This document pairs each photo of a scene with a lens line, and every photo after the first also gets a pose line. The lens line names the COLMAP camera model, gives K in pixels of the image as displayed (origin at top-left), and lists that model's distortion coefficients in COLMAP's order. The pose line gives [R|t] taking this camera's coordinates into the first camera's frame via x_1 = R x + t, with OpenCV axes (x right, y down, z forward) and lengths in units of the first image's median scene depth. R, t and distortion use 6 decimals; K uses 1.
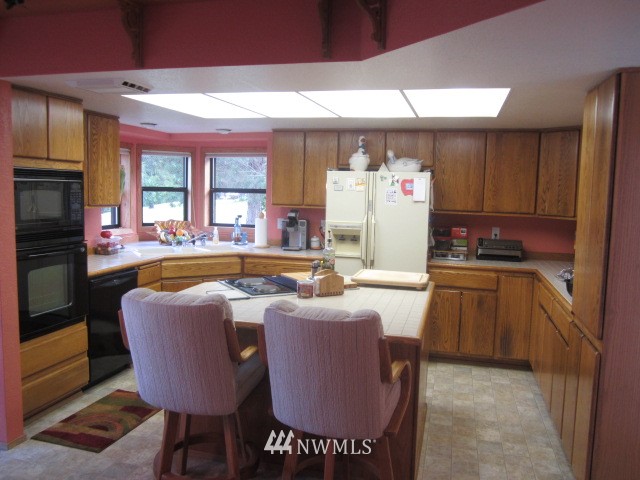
lens RADIAL K [[522.8, 0, 320.0], [0, 522.8, 240.0], [0, 0, 1]] dist [-0.001249, -0.001150]
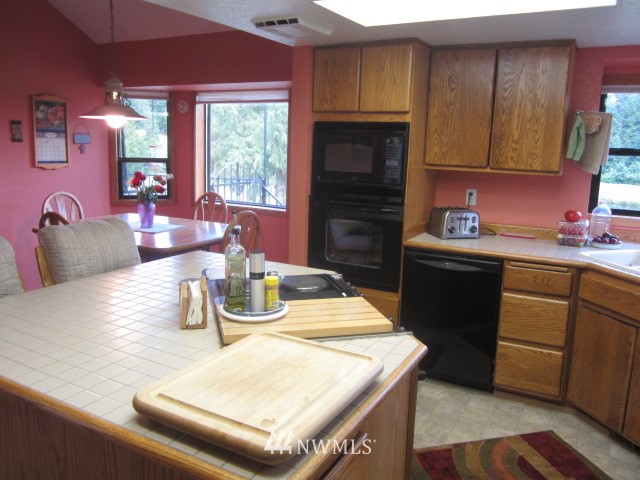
lens RADIAL K [[522.8, 0, 320.0], [0, 522.8, 240.0], [0, 0, 1]] dist [-0.001249, -0.001150]
pose [[-0.236702, 0.133115, -0.962420, 0.447858], [-0.134300, 0.976578, 0.168103, -0.070665], [0.962256, 0.169043, -0.213280, 1.112522]]
